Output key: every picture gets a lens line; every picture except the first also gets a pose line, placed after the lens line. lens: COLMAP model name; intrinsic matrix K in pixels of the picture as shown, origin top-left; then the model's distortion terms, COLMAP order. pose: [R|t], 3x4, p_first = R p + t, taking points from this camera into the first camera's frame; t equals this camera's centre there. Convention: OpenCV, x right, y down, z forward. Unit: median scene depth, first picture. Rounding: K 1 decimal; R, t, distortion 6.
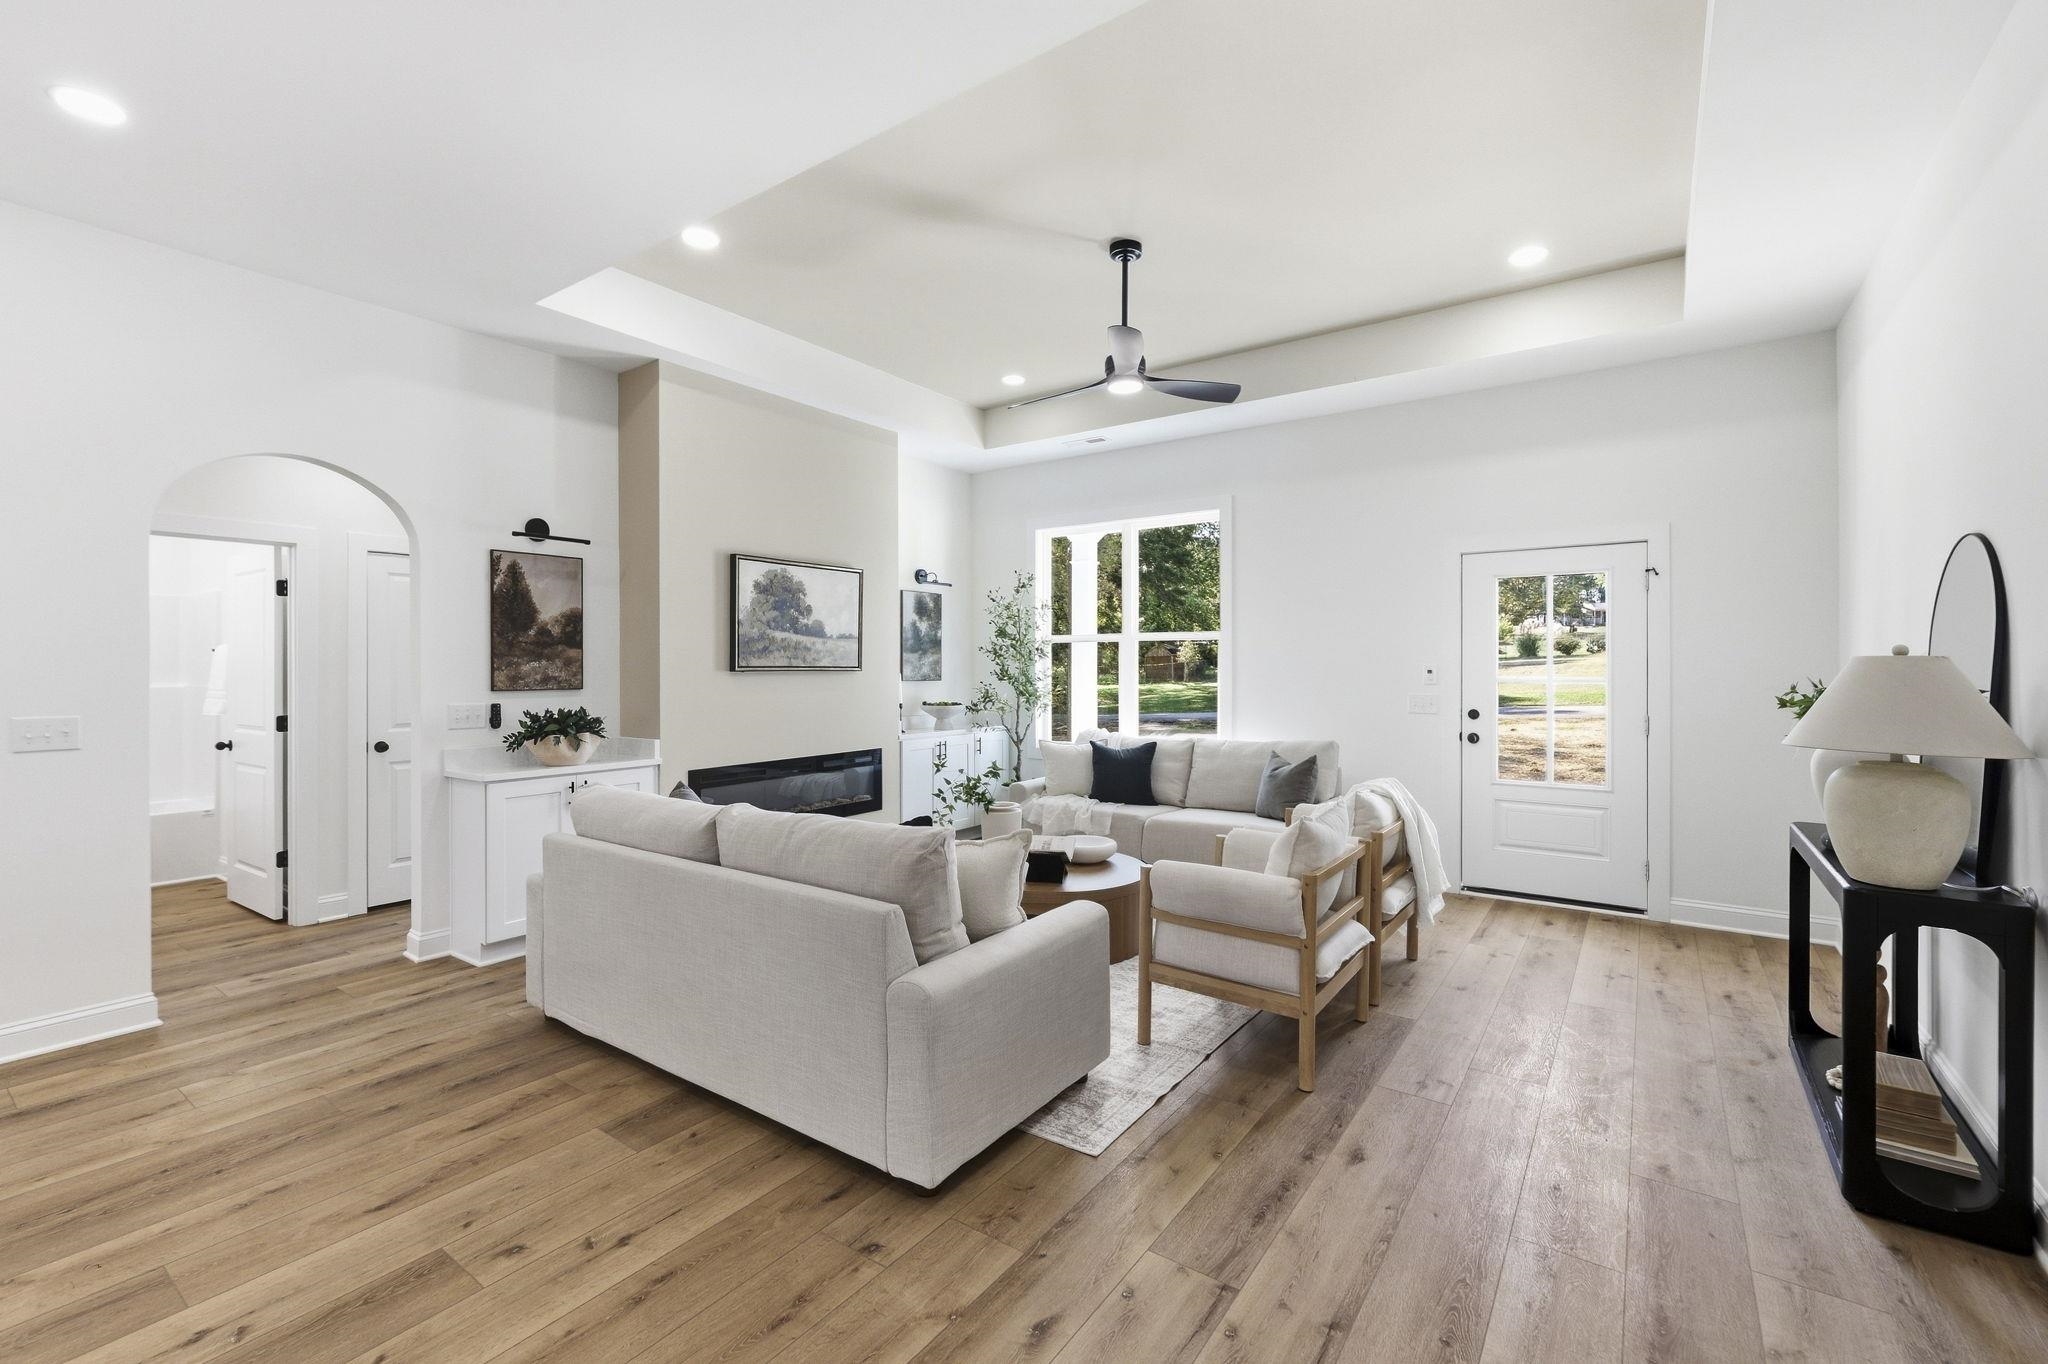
lens RADIAL K [[862.1, 0, 1019.6], [0, 862.1, 671.5], [0, 0, 1]] dist [0.006519, -0.000650]
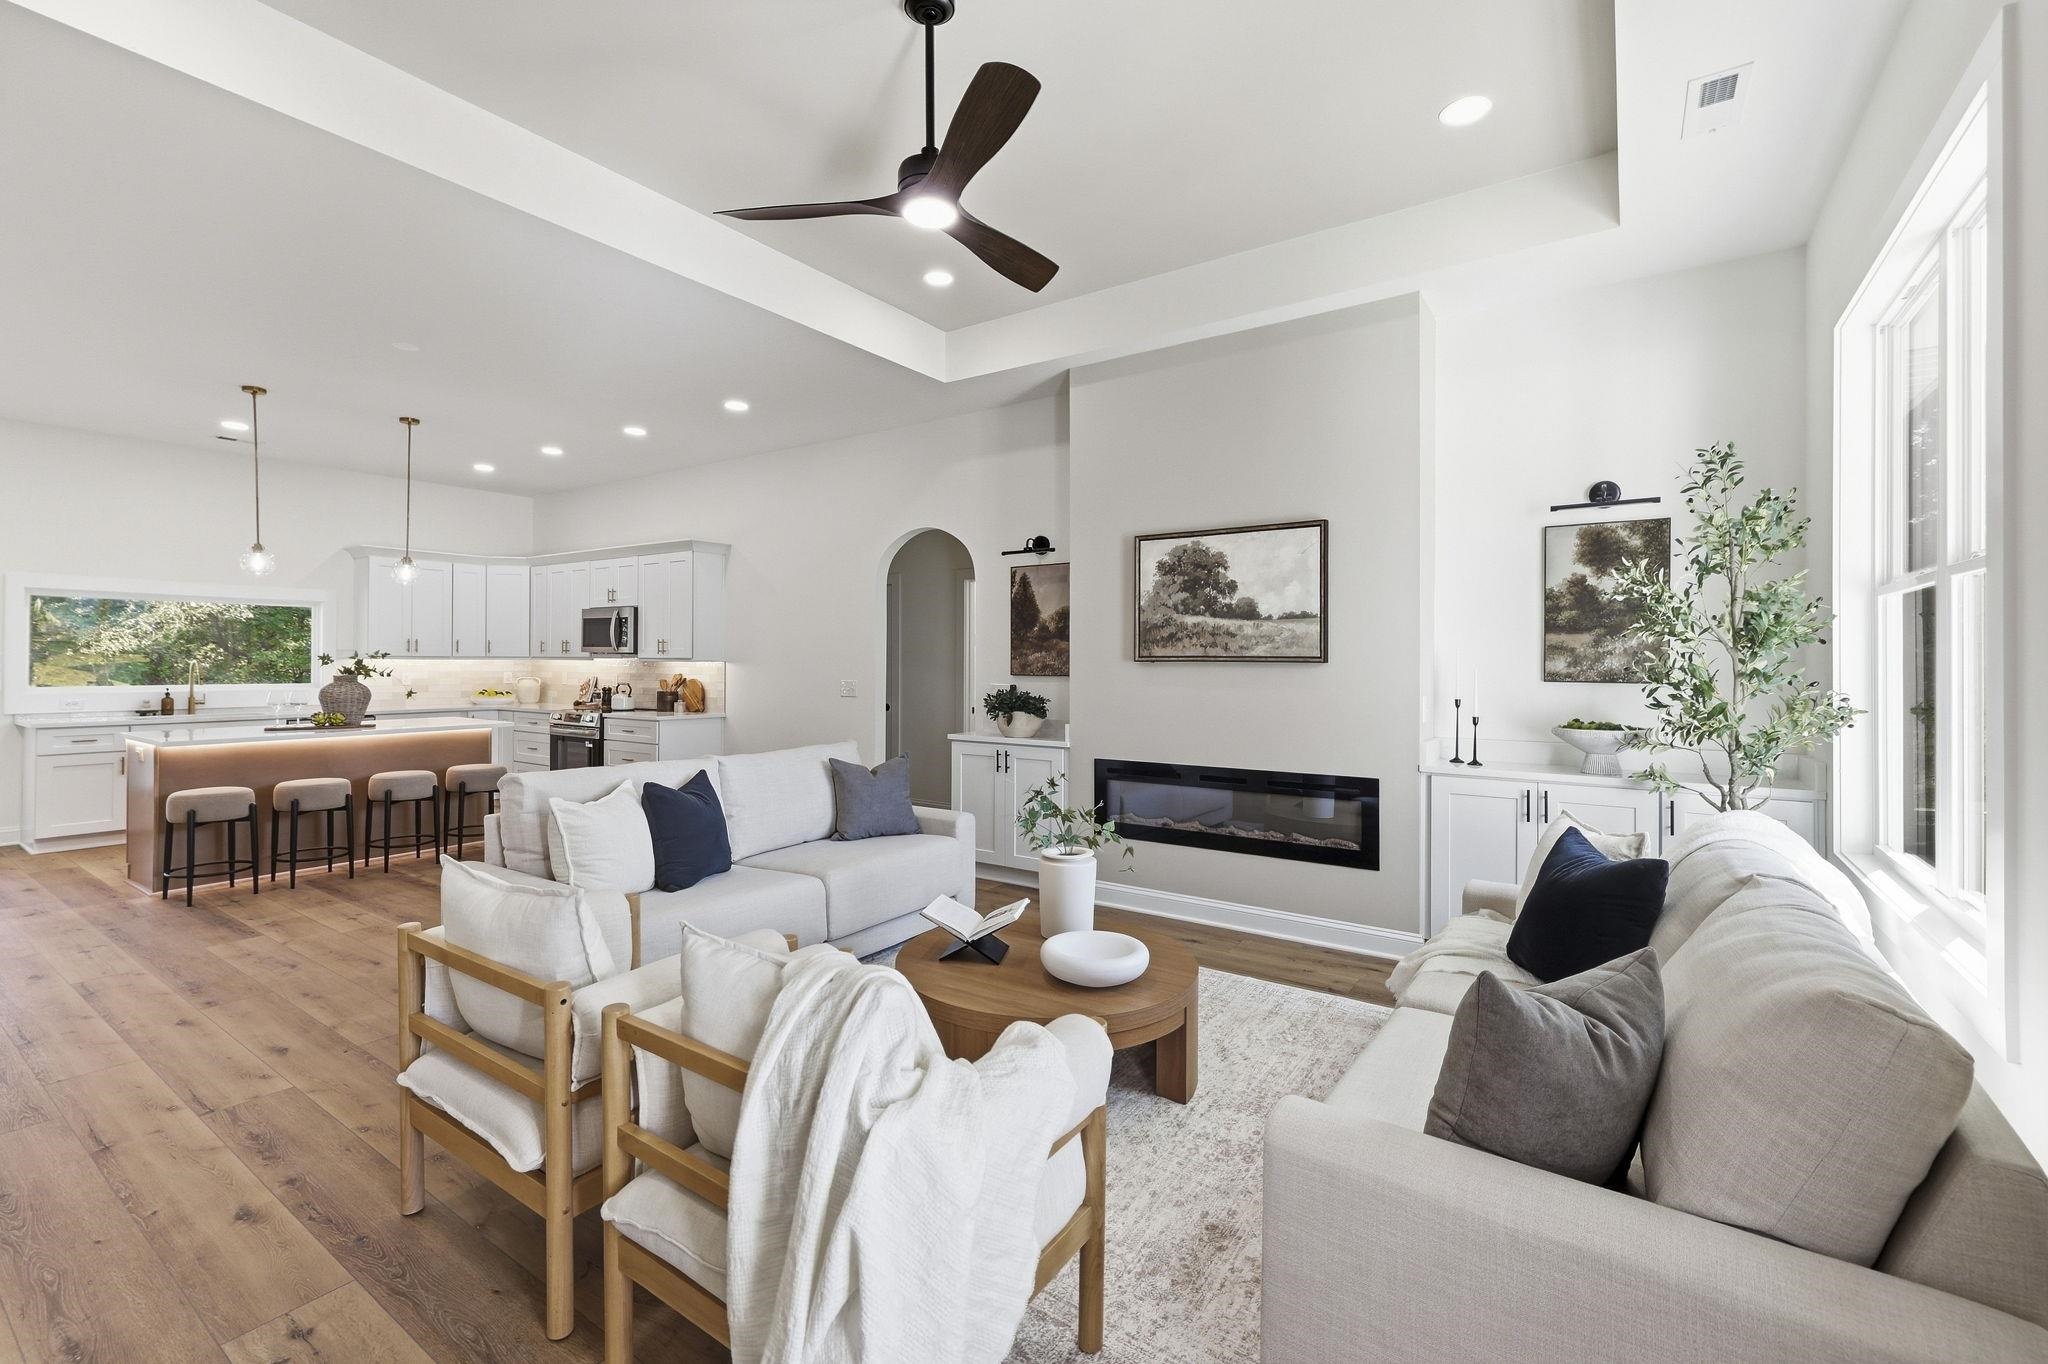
lens RADIAL K [[862.1, 0, 983.4], [0, 862.1, 662.2], [0, 0, 1]] dist [0.006519, -0.000650]
pose [[0.013847, 0.004197, -0.999895, 0.588919], [-0.007266, 0.999965, 0.004097, -0.002019], [0.999878, 0.007209, 0.013877, 0.799463]]
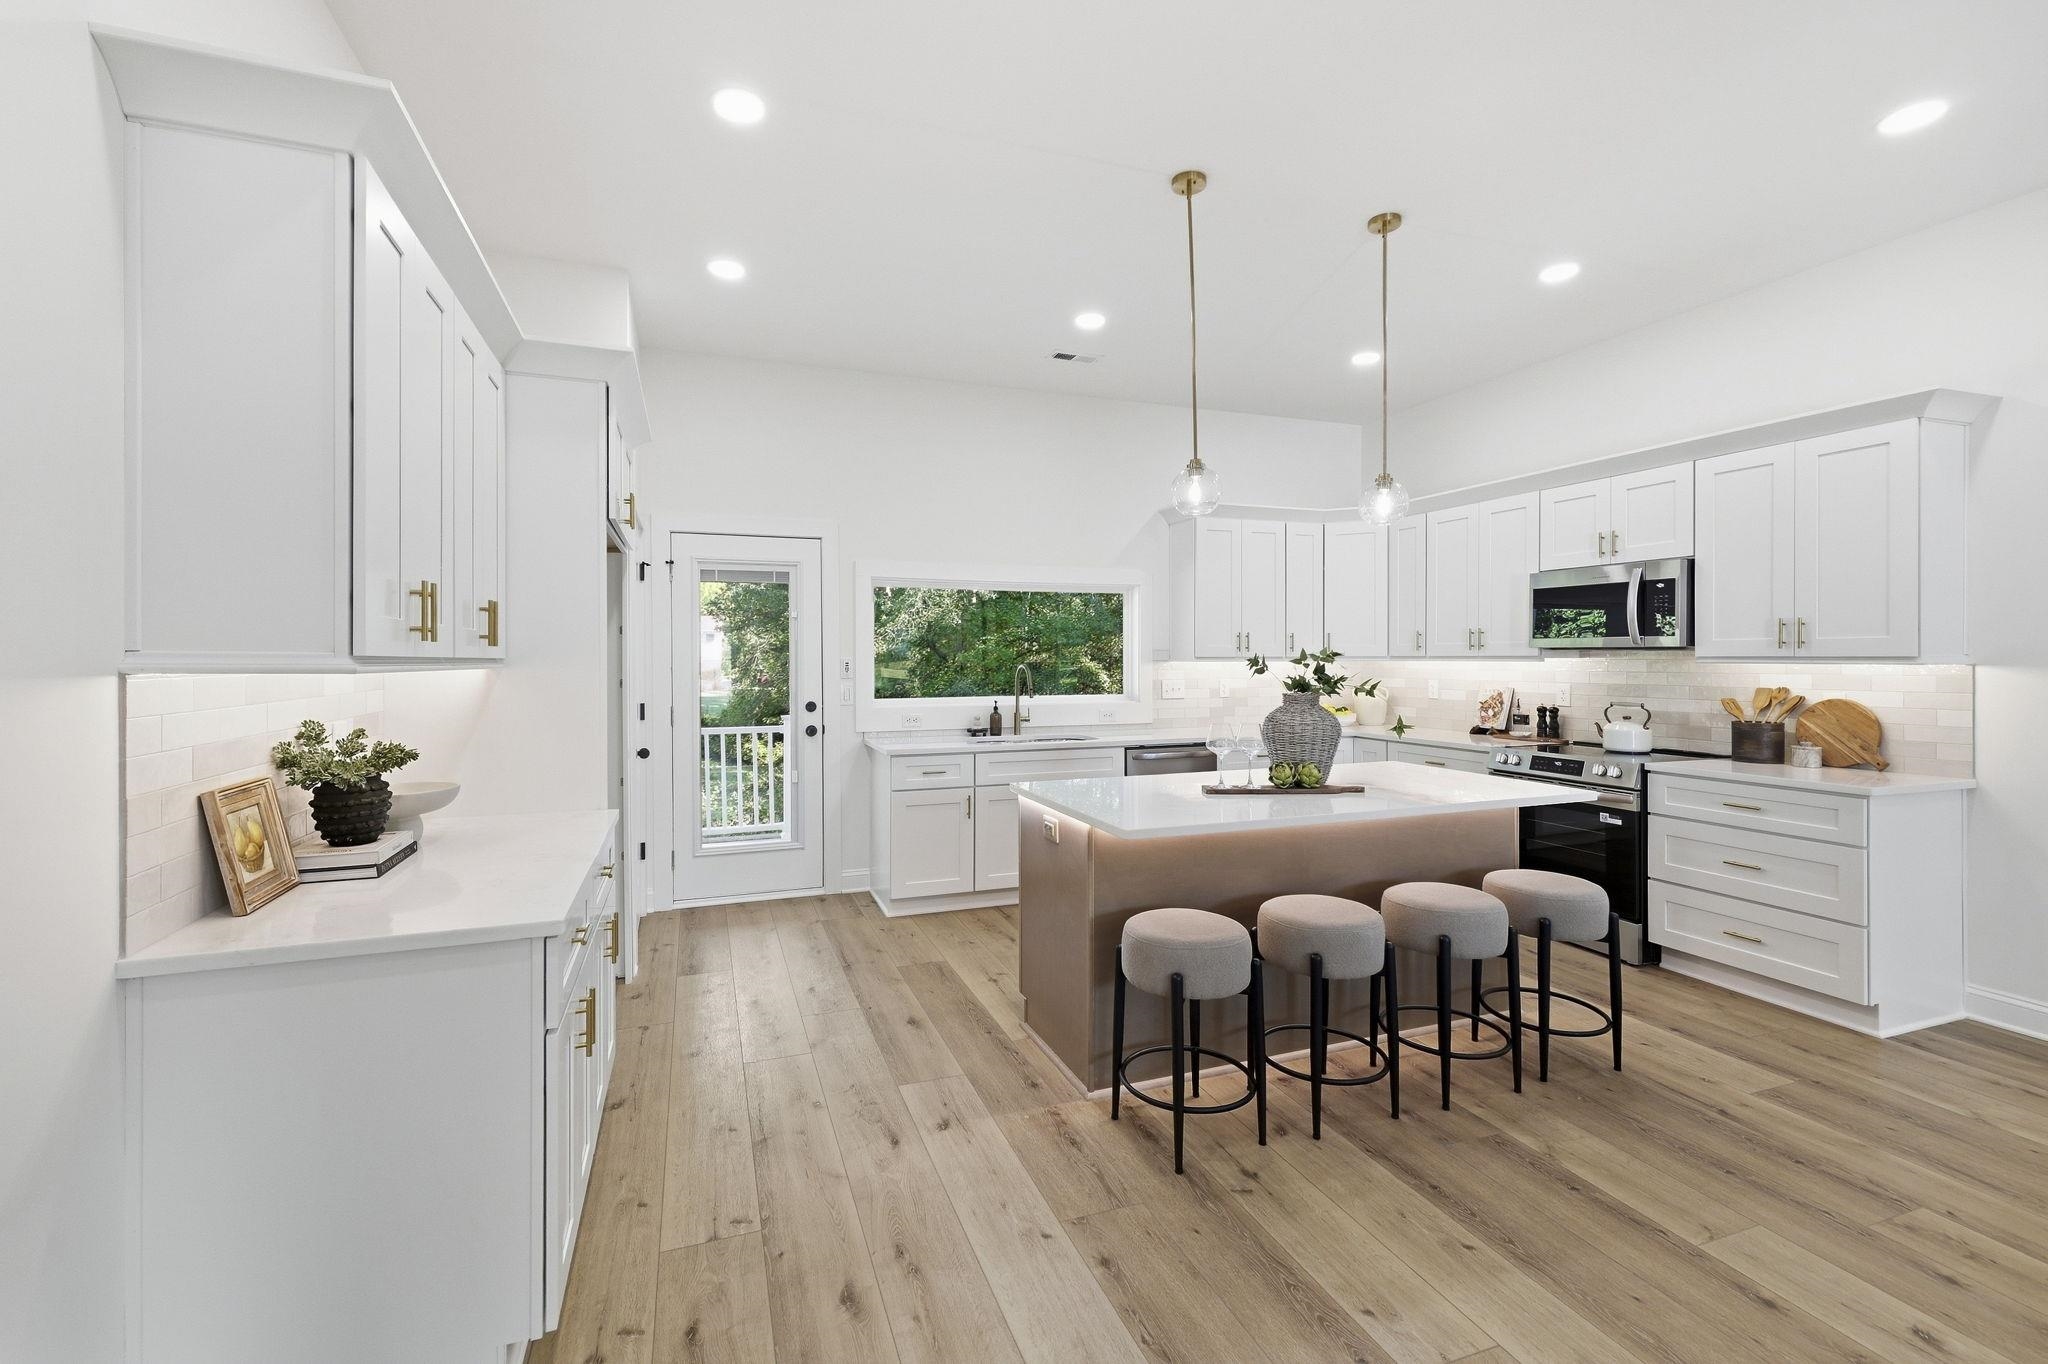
lens RADIAL K [[862.1, 0, 1019.9], [0, 862.1, 665.6], [0, 0, 1]] dist [0.006519, -0.000650]
pose [[-0.550353, 0.011753, -0.834849, 0.070353], [0.002266, 0.999918, 0.012583, -0.001965], [0.834929, 0.005033, -0.550335, 0.142258]]
